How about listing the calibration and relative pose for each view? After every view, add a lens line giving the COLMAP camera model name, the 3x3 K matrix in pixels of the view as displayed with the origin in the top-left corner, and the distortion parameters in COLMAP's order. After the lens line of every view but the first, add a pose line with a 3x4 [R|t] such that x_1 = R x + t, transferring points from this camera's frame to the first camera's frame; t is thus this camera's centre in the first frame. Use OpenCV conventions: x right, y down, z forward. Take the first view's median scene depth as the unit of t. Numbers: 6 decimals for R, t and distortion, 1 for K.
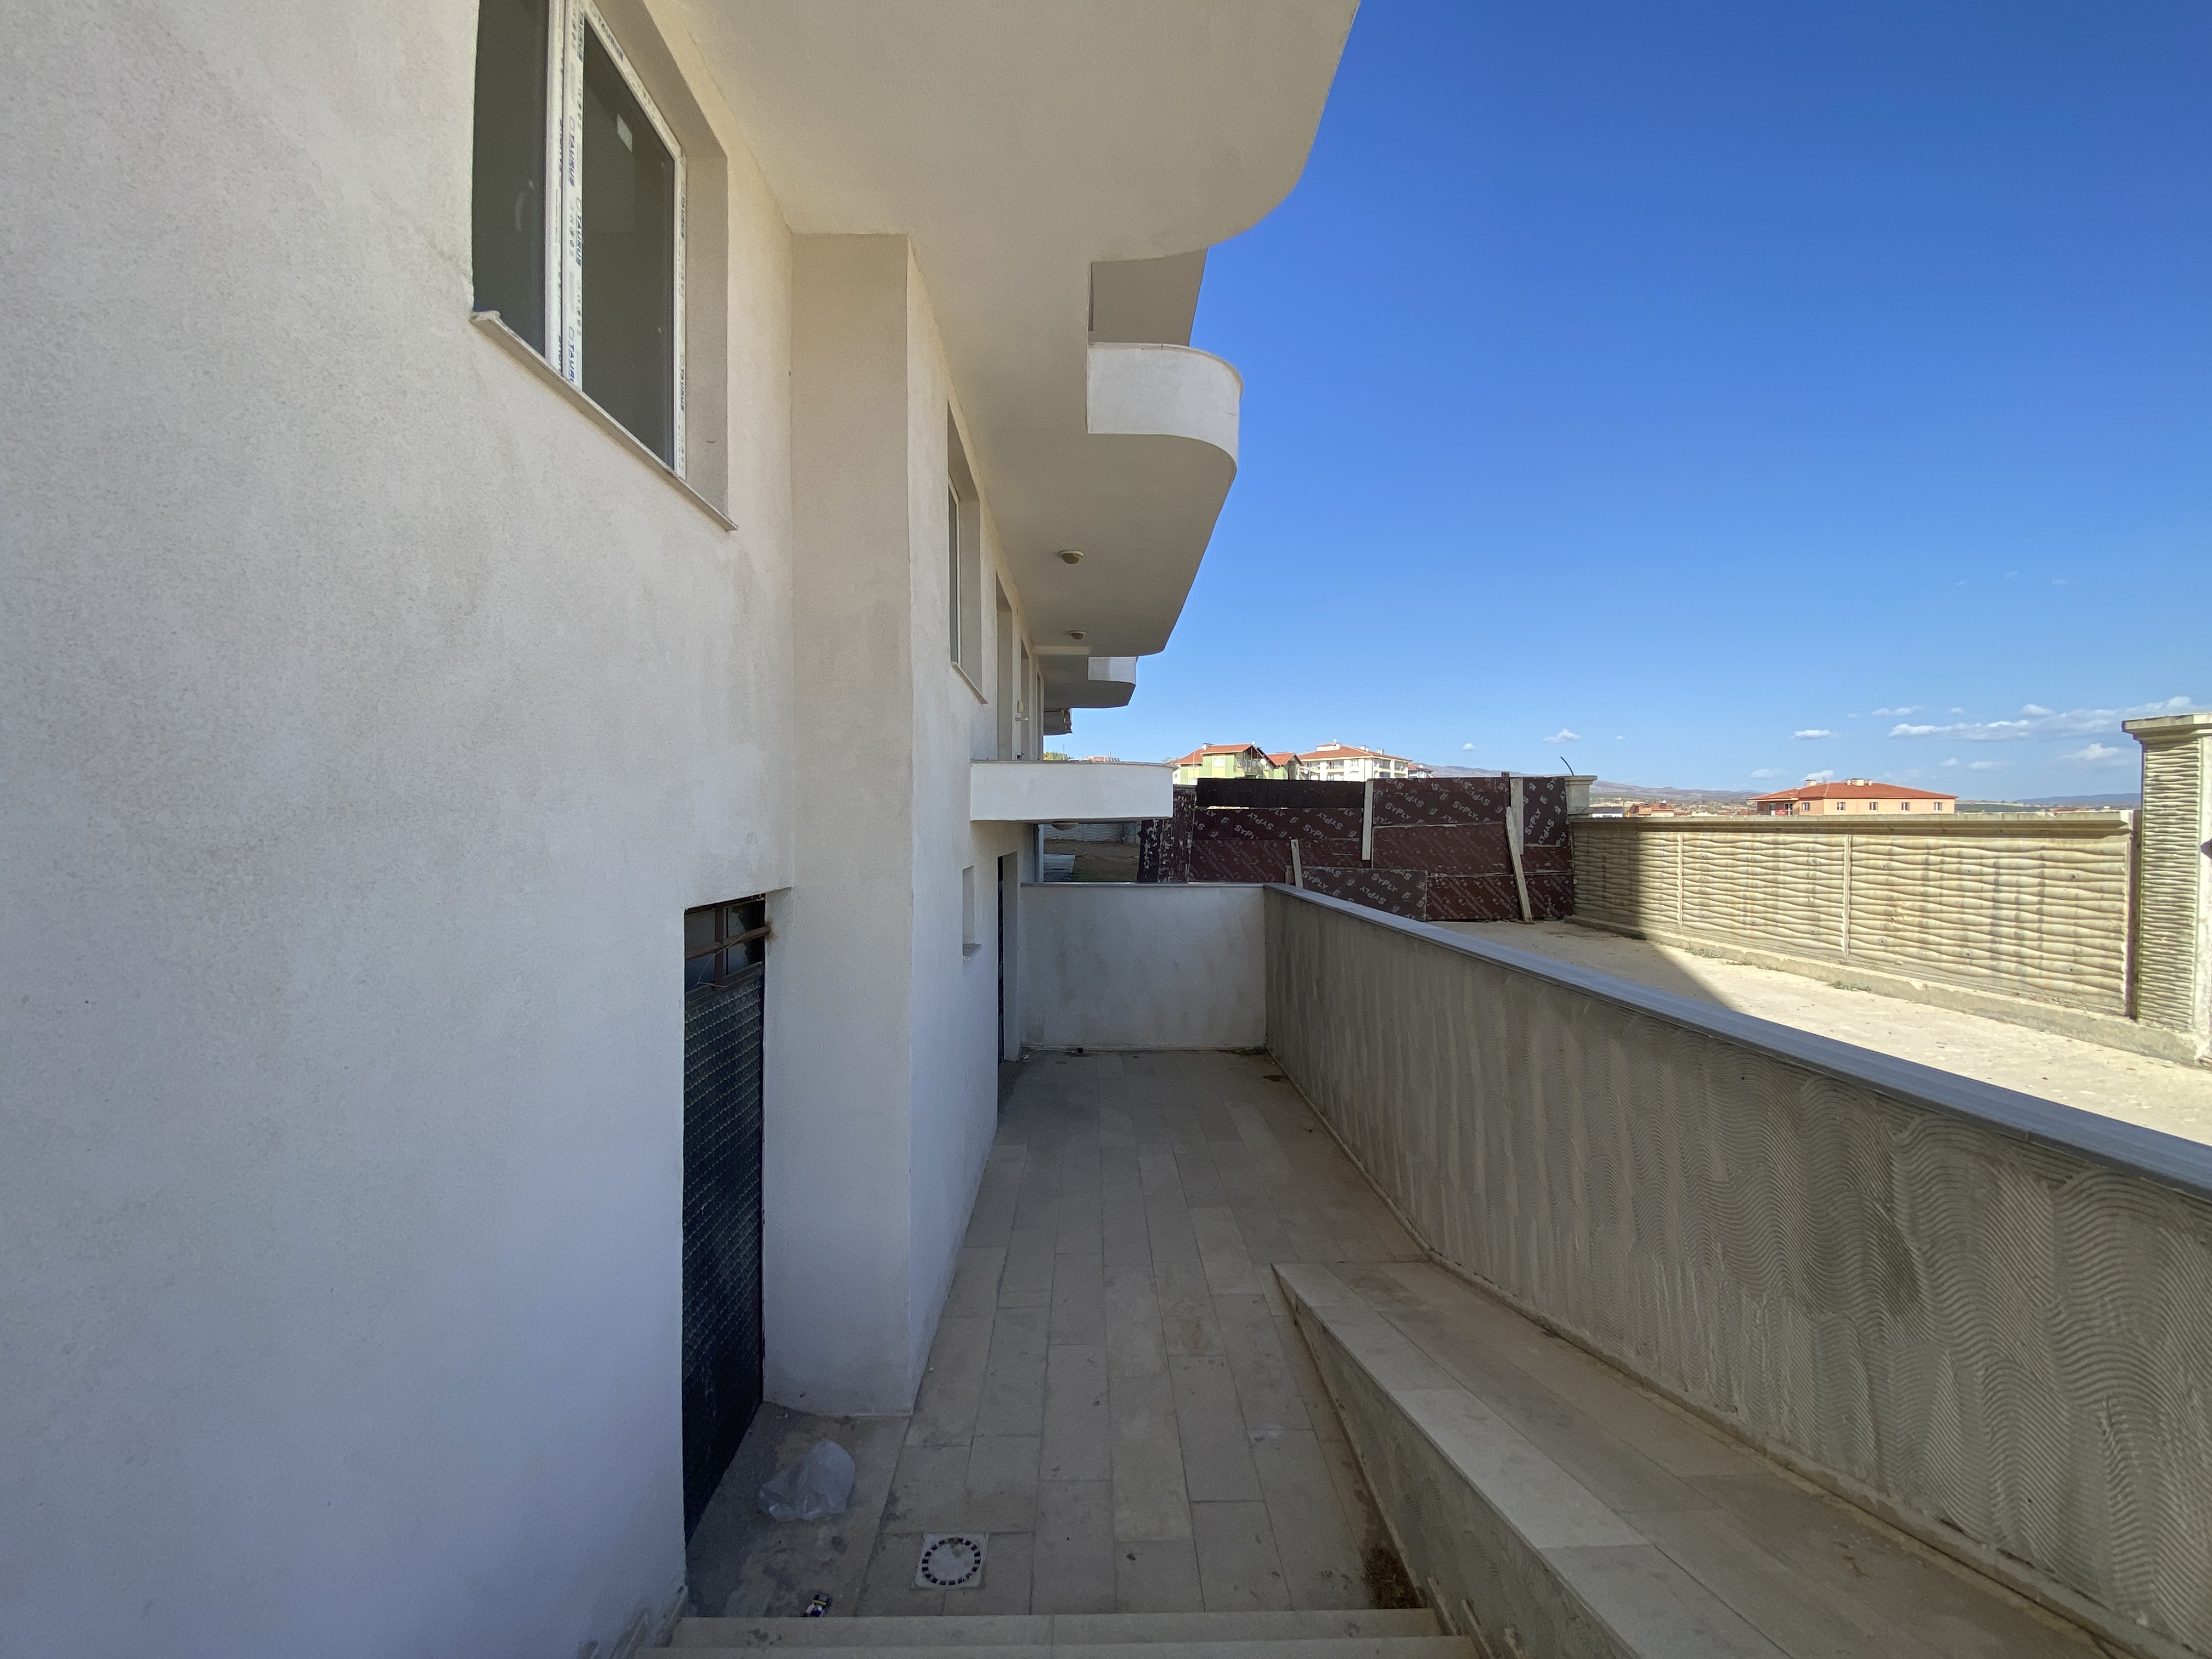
lens RADIAL K [[893.5, 0, 1100.6], [0, 893.5, 838.3], [0, 0, 1]] dist [0.015136, -0.017364]
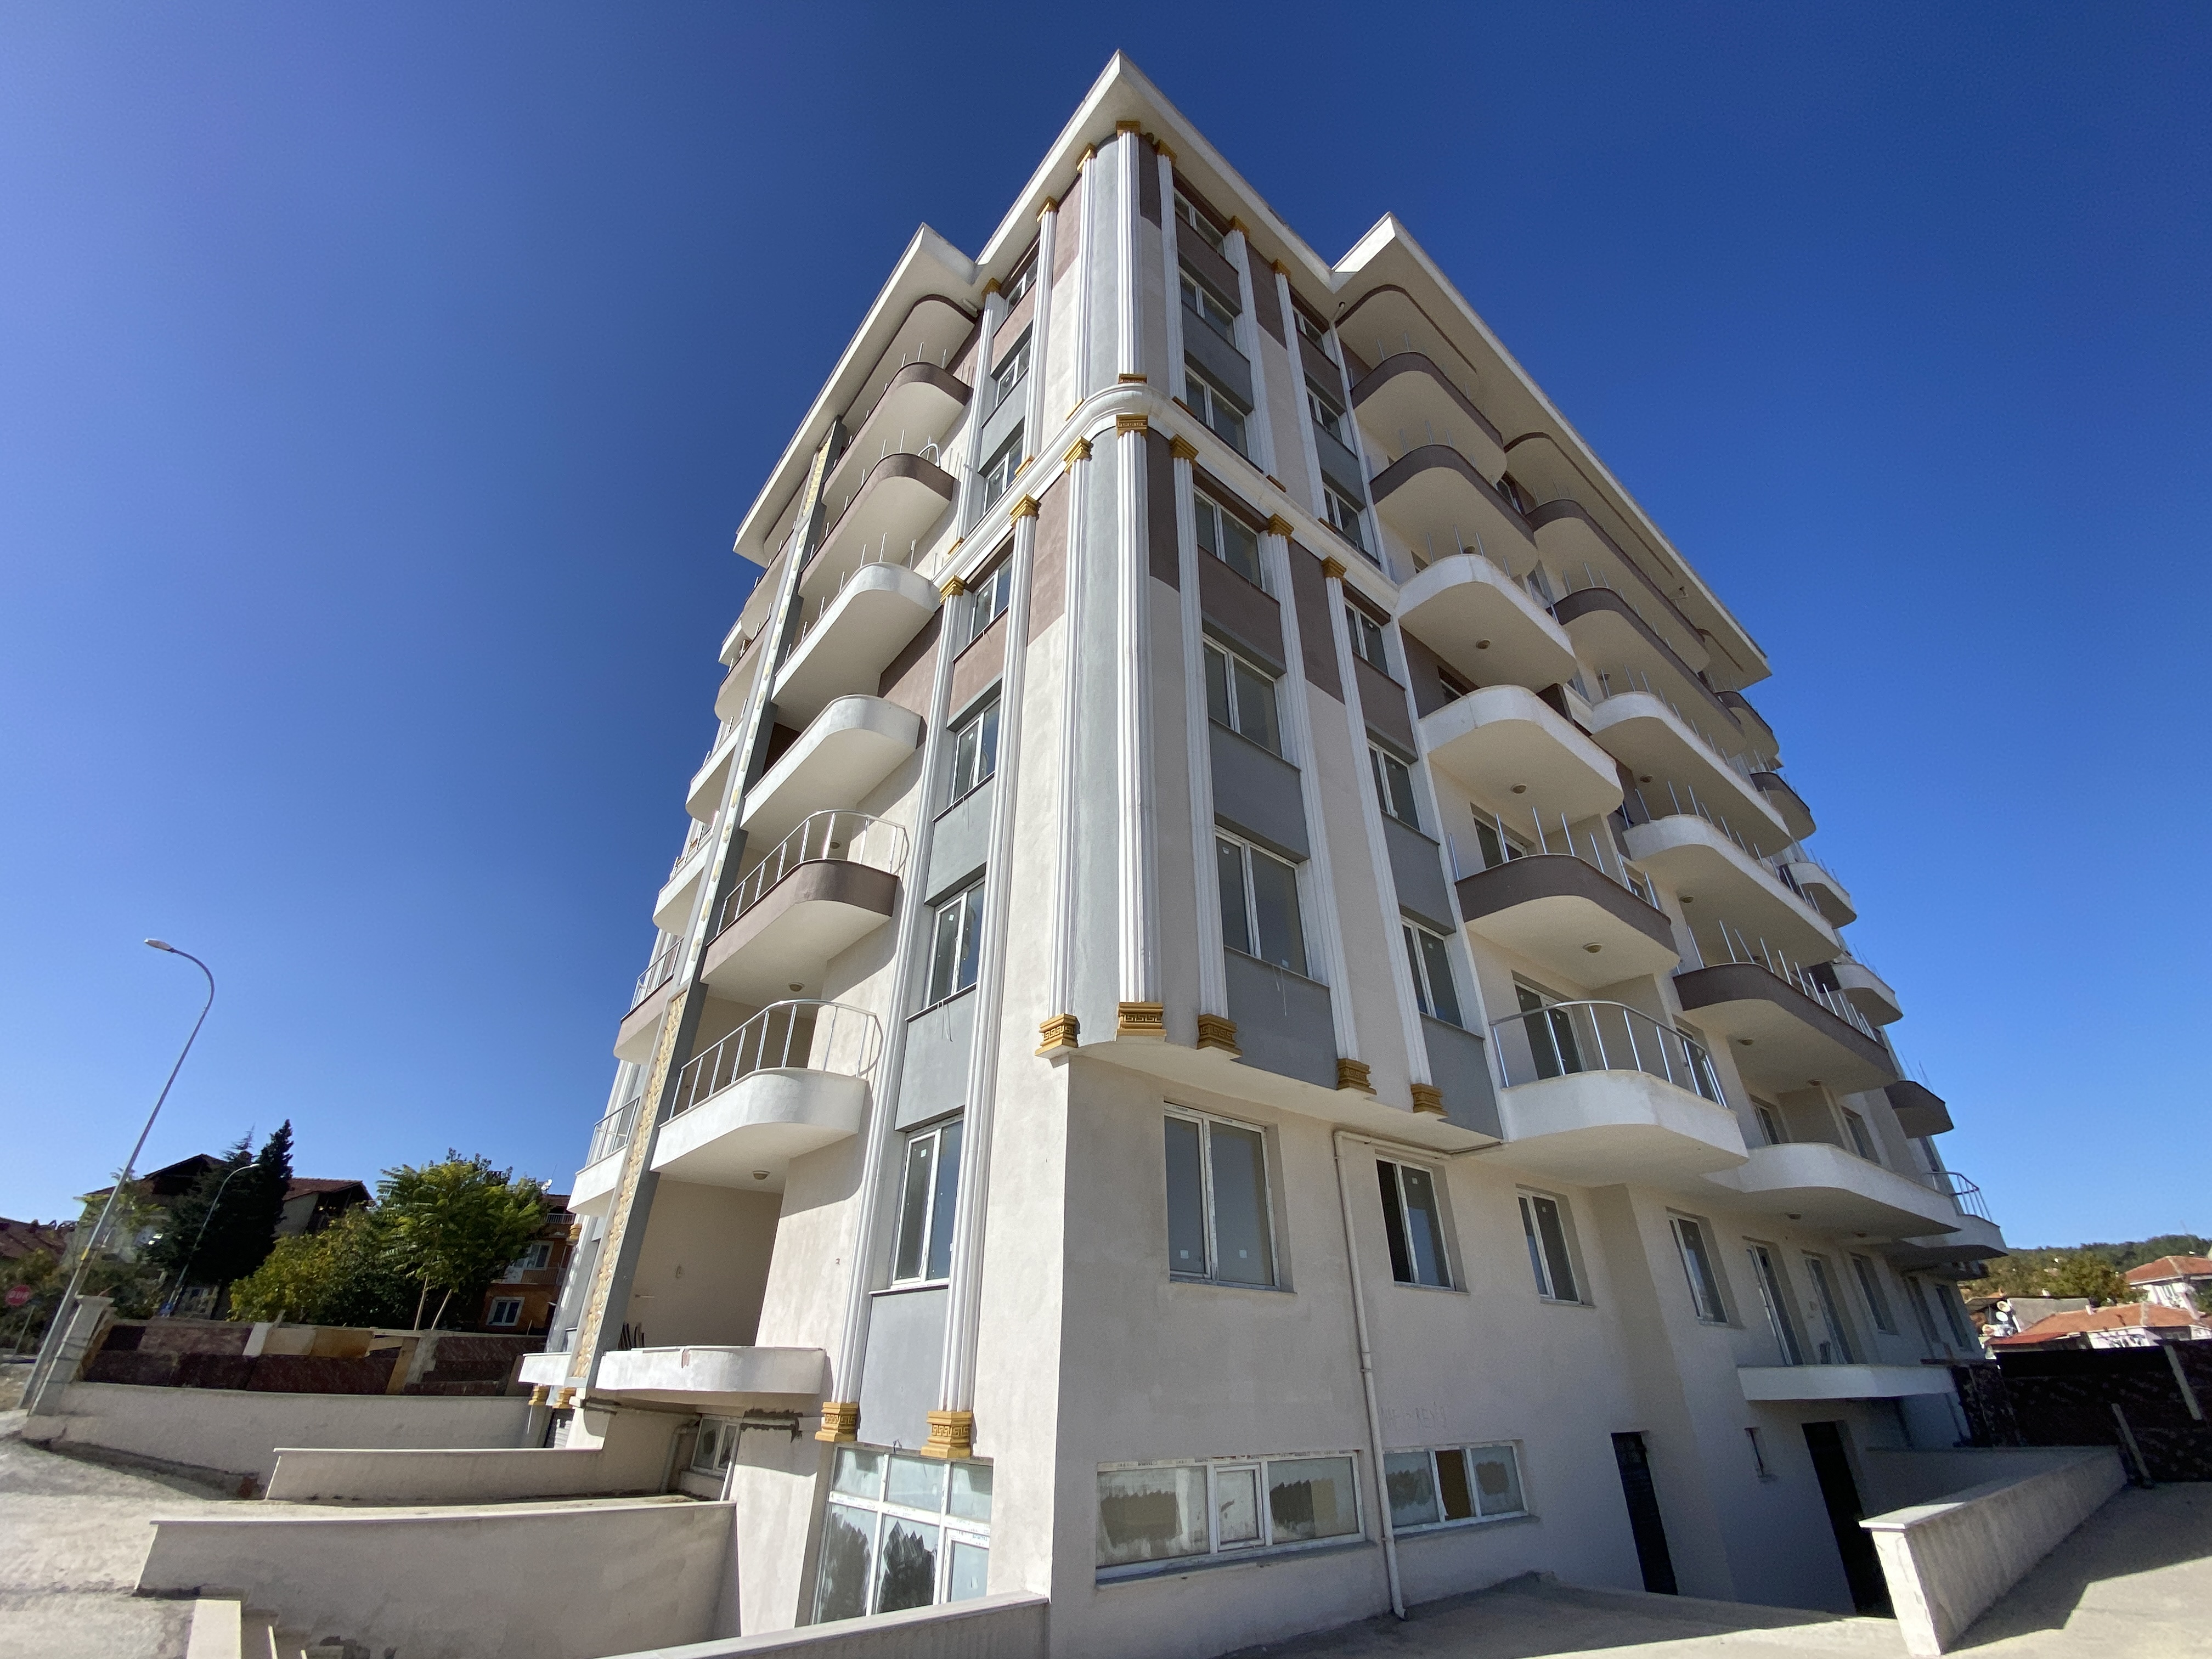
lens RADIAL K [[893.7, 0, 1106.0], [0, 893.7, 829.5], [0, 0, 1]] dist [0.014627, -0.017606]
pose [[0.614175, -0.404646, -0.677533, 0.871672], [-0.023074, 0.848964, -0.527947, -0.016439], [0.788833, 0.339885, 0.512075, -1.666823]]
